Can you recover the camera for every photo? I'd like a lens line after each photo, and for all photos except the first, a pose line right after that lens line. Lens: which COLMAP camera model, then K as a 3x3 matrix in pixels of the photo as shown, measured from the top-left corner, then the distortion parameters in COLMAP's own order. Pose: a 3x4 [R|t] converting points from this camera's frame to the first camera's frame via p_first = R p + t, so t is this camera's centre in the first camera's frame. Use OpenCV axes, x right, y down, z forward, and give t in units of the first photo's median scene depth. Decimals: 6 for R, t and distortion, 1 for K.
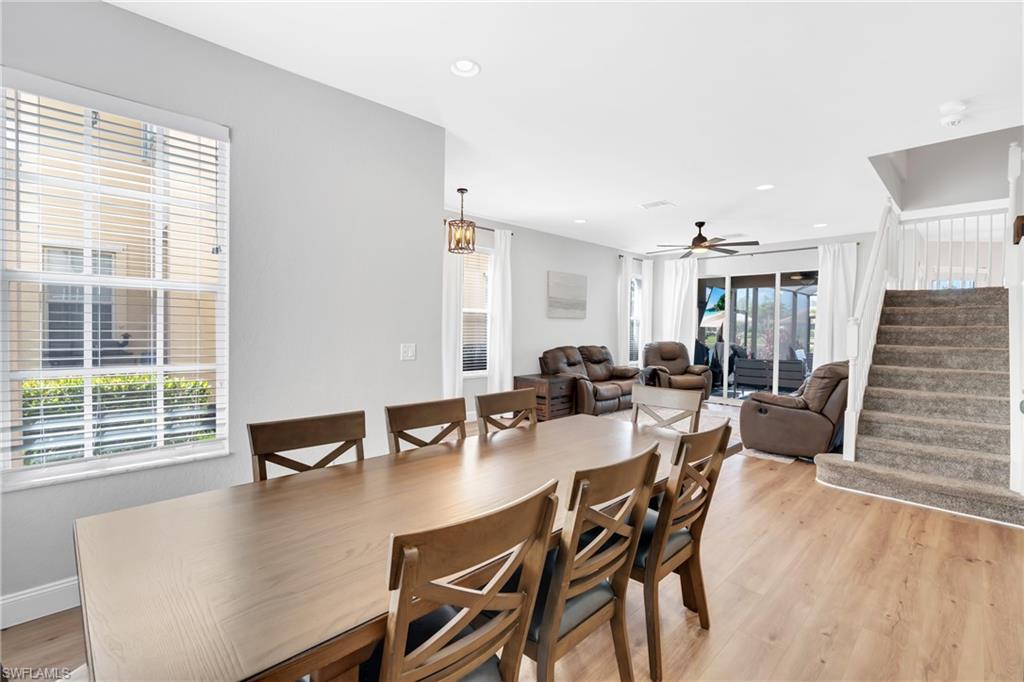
lens RADIAL K [[467.3, 0, 508.9], [0, 467.3, 336.7], [0, 0, 1]] dist [-0.012112, 0.002198]
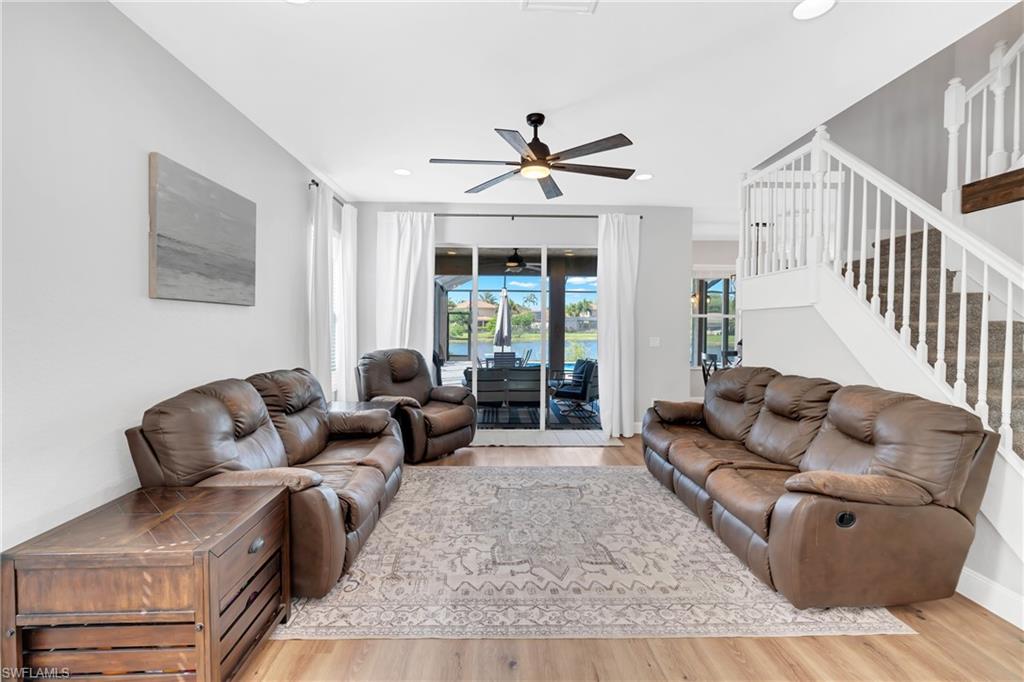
lens RADIAL K [[467.3, 0, 506.5], [0, 467.3, 332.8], [0, 0, 1]] dist [-0.012112, 0.002198]
pose [[0.688022, -0.017851, 0.725470, 0.017780], [0.018954, 0.999798, 0.006626, -0.013148], [-0.725443, 0.009192, 0.688221, 0.596143]]
